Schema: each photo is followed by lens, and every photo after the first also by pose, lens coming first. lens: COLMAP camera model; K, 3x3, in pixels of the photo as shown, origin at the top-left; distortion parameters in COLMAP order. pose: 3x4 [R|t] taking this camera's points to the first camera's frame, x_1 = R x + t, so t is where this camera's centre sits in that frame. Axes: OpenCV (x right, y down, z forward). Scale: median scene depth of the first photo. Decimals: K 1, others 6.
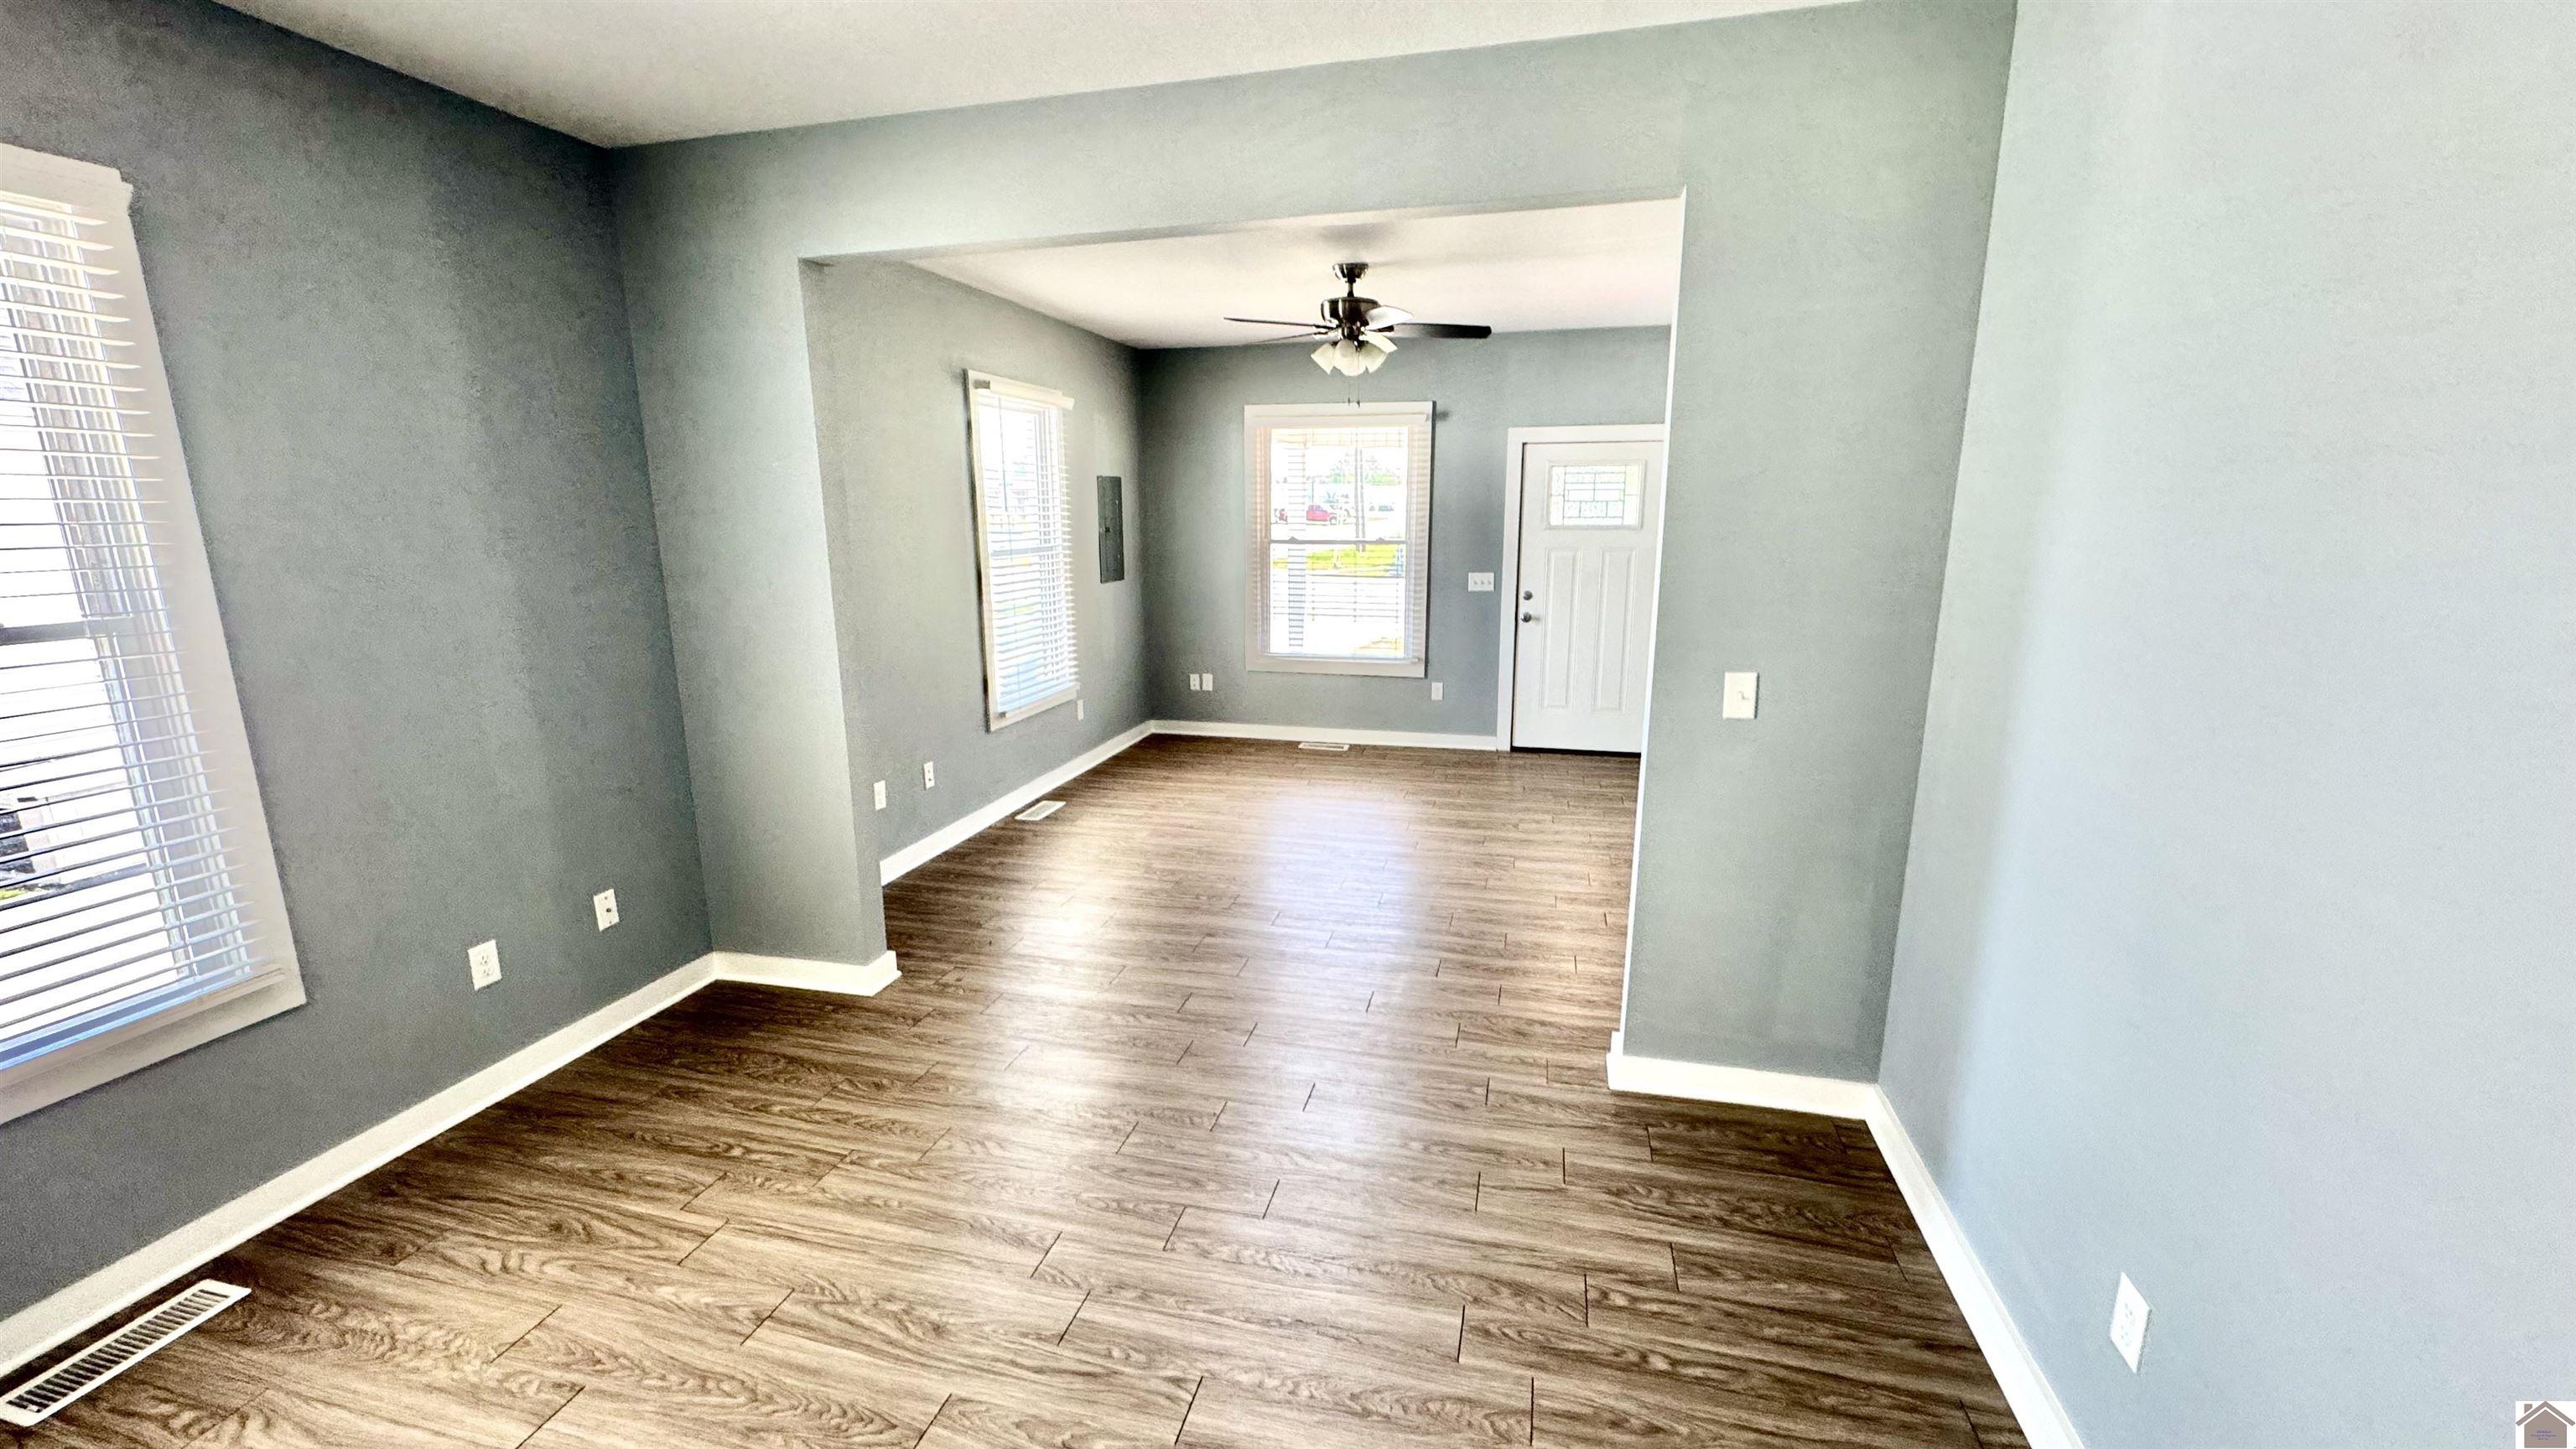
lens RADIAL K [[1028.3, 0, 1288.0], [0, 1028.3, 724.5], [0, 0, 1]] dist [-0.001648, -0.000246]
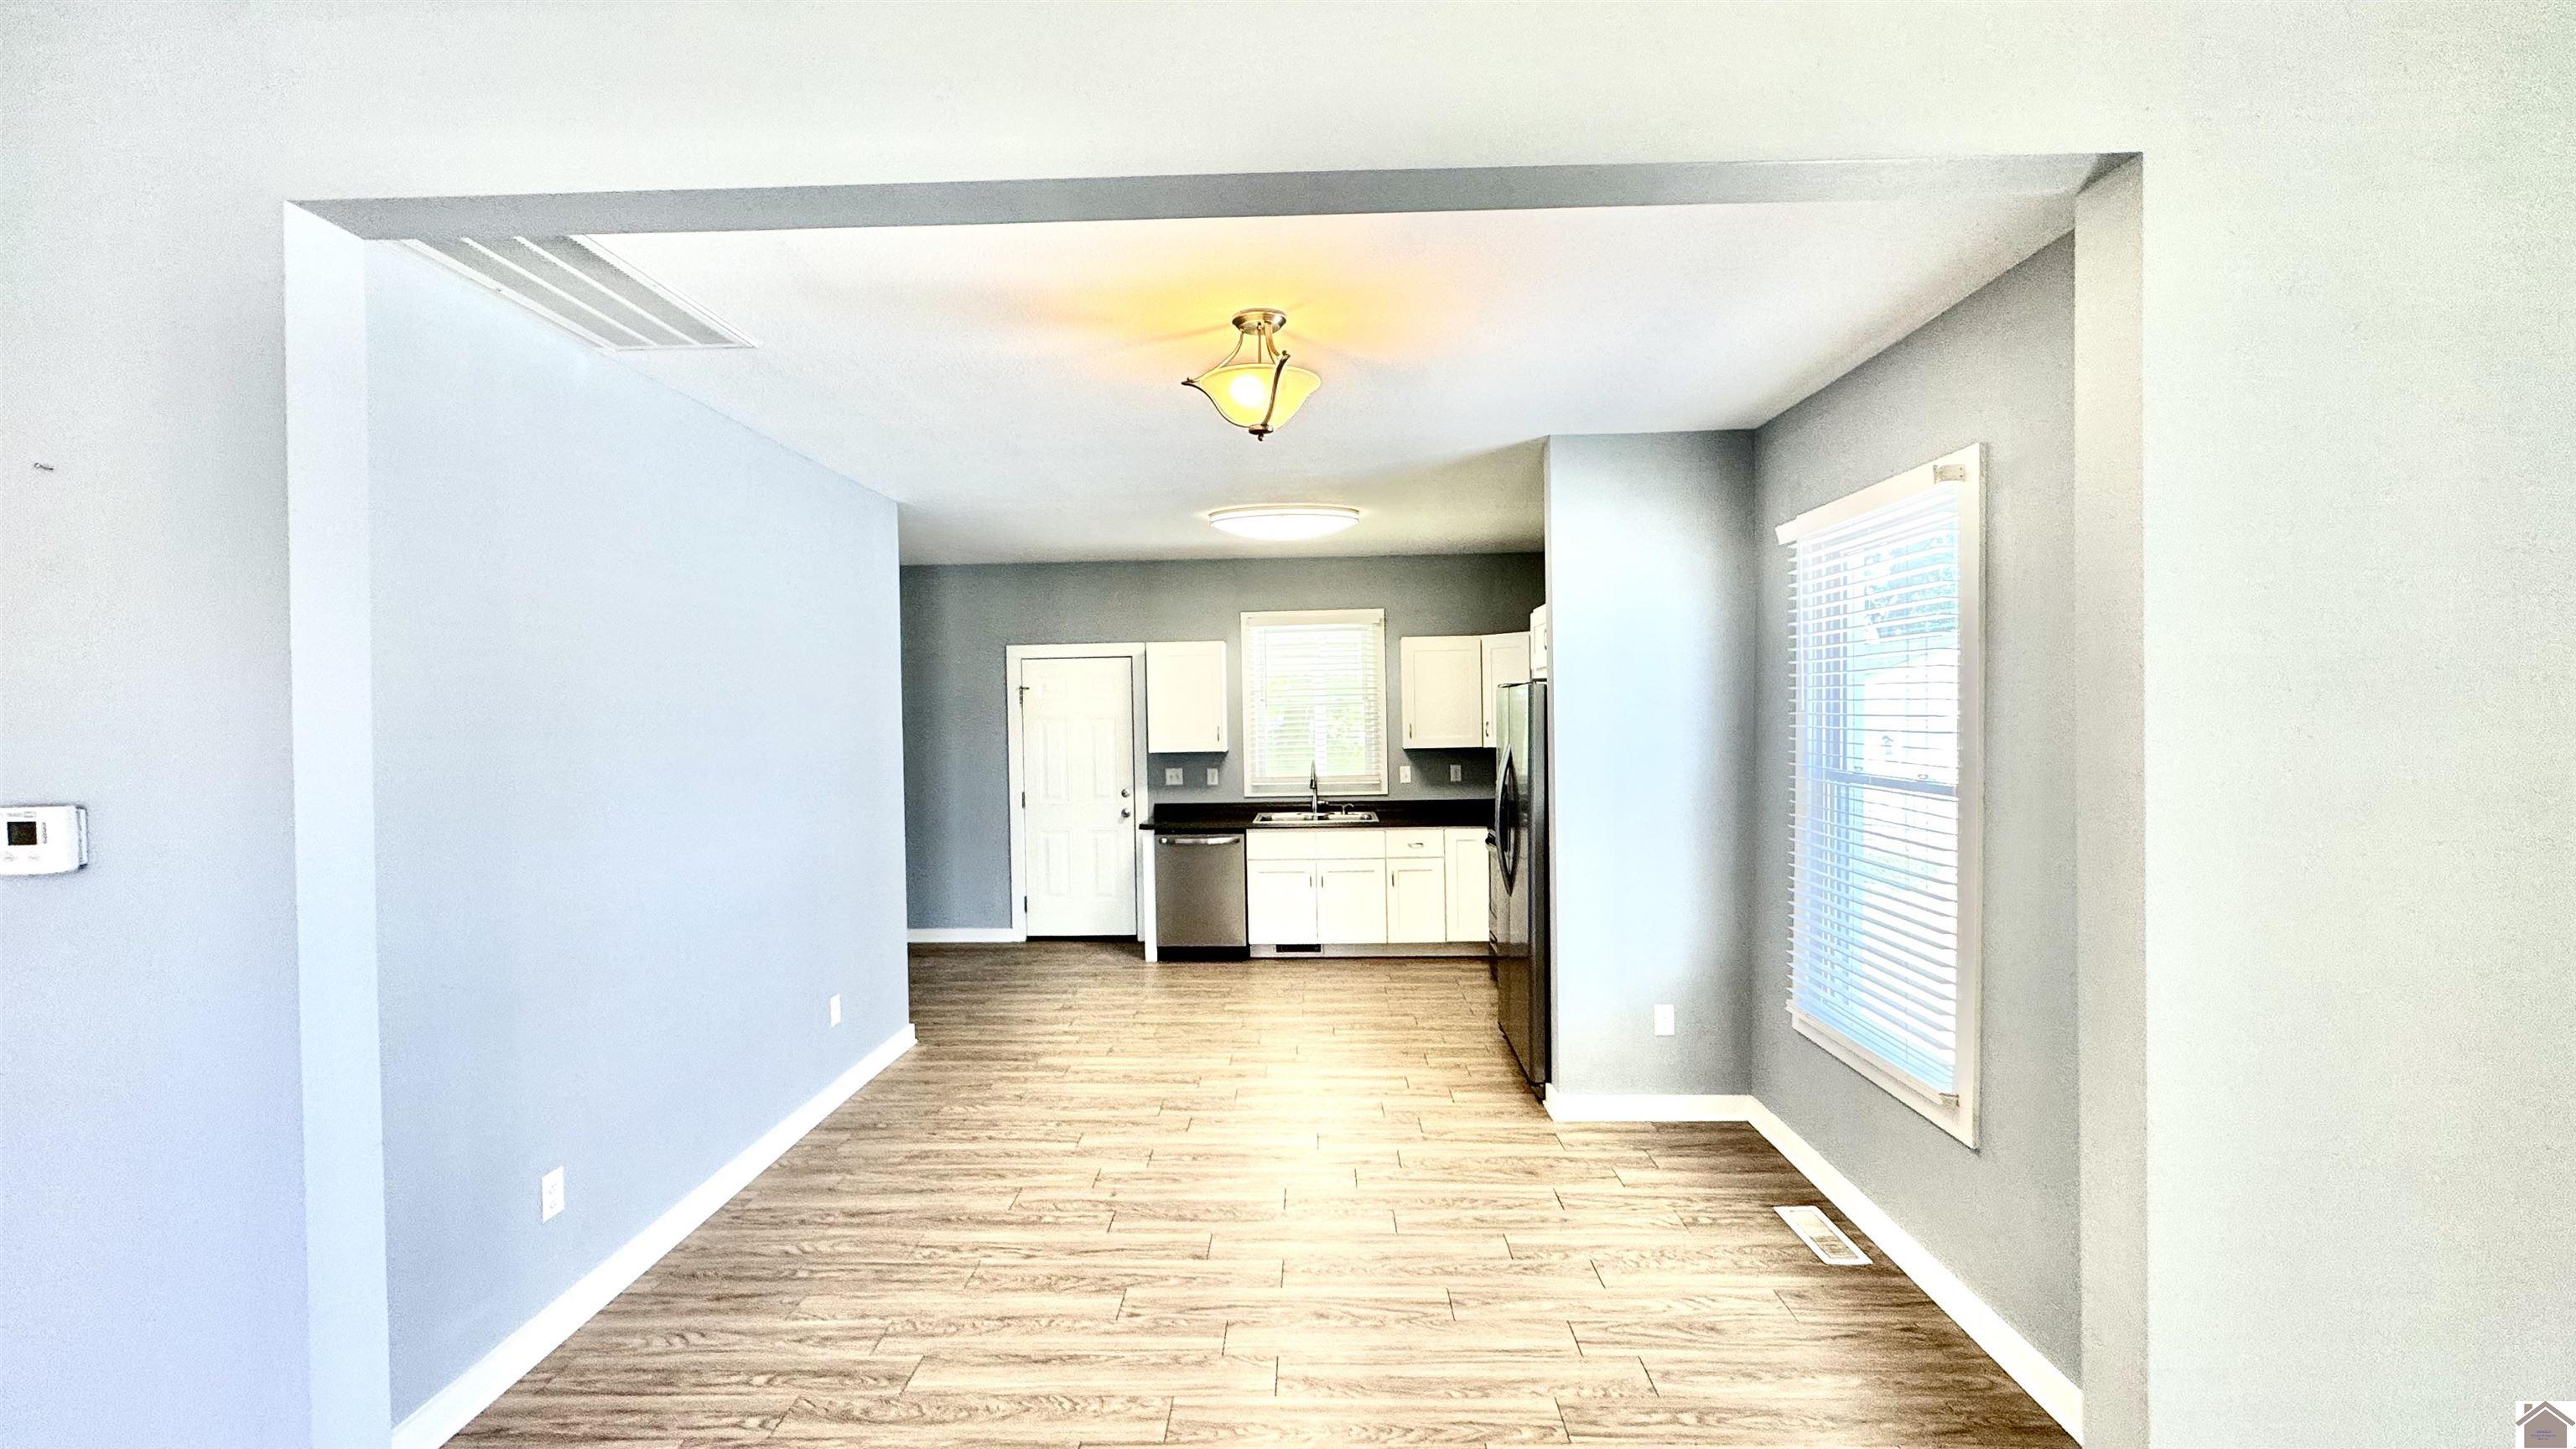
lens RADIAL K [[1028.3, 0, 1288.0], [0, 1028.3, 724.5], [0, 0, 1]] dist [-0.001648, -0.000246]
pose [[-0.975141, 0.022043, -0.220487, -0.016847], [-0.027795, 0.975012, 0.220405, -0.426035], [0.219836, 0.221054, -0.950162, 1.936342]]
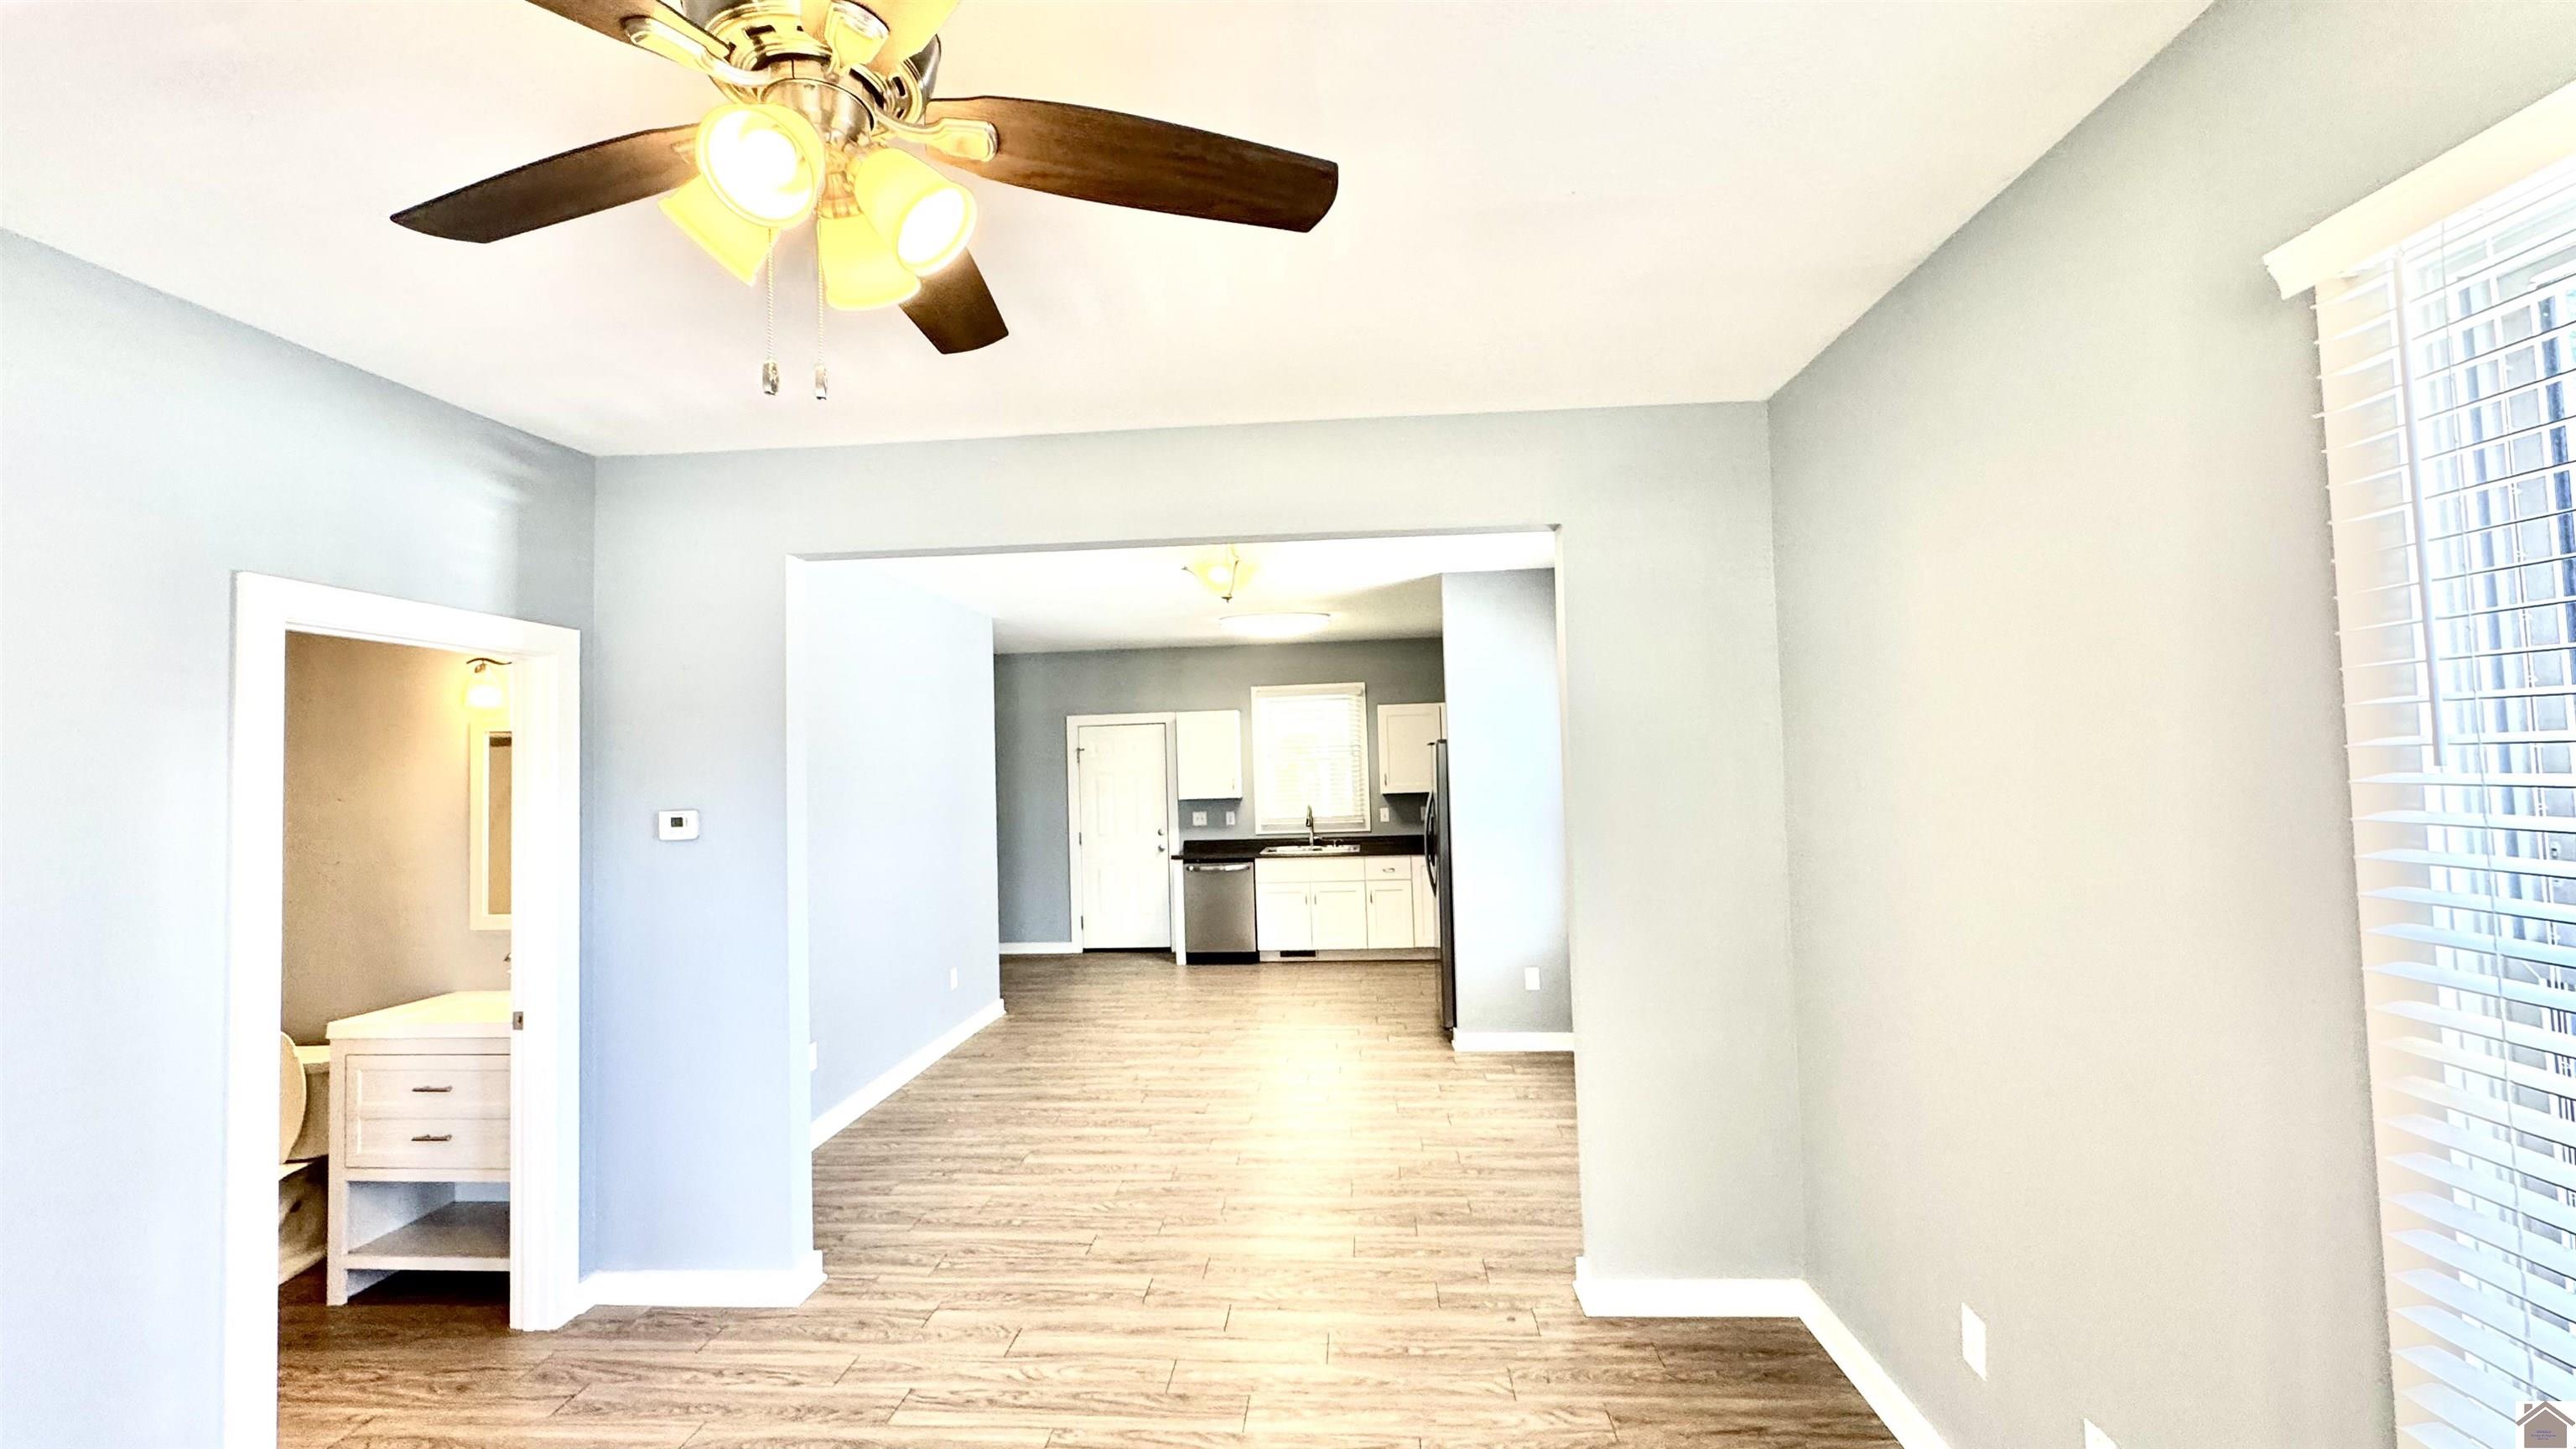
lens RADIAL K [[1026.6, 0, 1288.0], [0, 1026.6, 724.5], [0, 0, 1]] dist [-0.000452, 0.000059]
pose [[-0.983748, 0.024473, -0.177881, -0.009044], [-0.006031, 0.985606, 0.168952, -0.595767], [0.179455, 0.167279, -0.969440, 2.753047]]
